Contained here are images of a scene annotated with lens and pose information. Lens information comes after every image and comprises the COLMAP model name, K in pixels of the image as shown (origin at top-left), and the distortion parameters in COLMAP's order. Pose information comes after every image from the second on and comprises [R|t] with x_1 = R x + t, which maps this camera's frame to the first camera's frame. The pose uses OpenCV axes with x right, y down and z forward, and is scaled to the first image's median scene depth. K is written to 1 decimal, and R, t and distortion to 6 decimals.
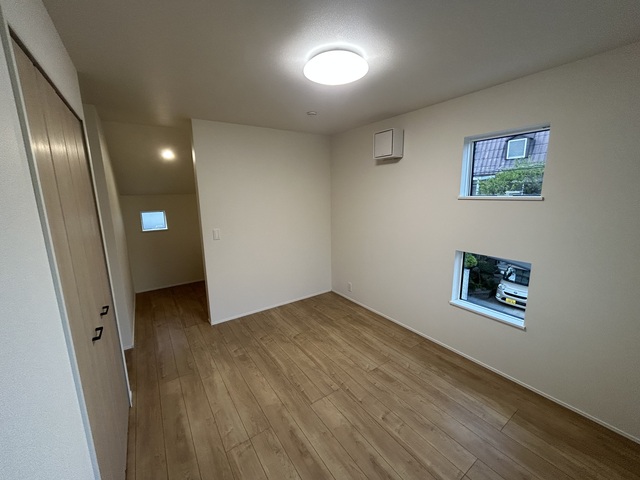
lens RADIAL K [[257.5, 0, 320.0], [0, 257.5, 240.0], [0, 0, 1]] dist [0.001570, 0.000162]
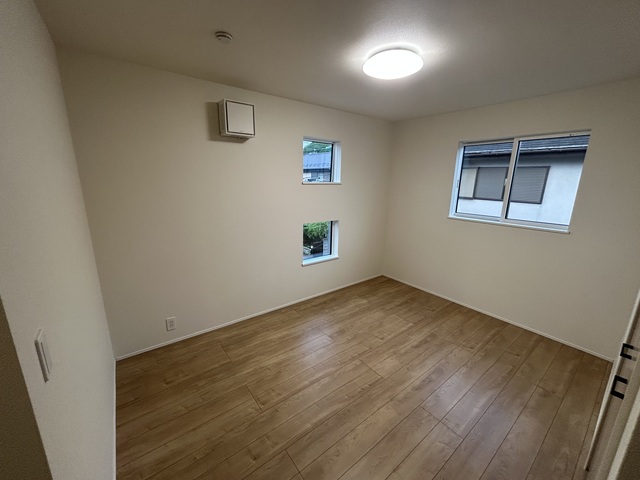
lens RADIAL K [[257.5, 0, 320.0], [0, 257.5, 240.0], [0, 0, 1]] dist [0.001570, 0.000162]
pose [[-0.047178, -0.217277, 0.974969, -0.800507], [0.166967, 0.960608, 0.222156, -0.165683], [-0.984833, 0.173269, -0.009042, 0.994385]]
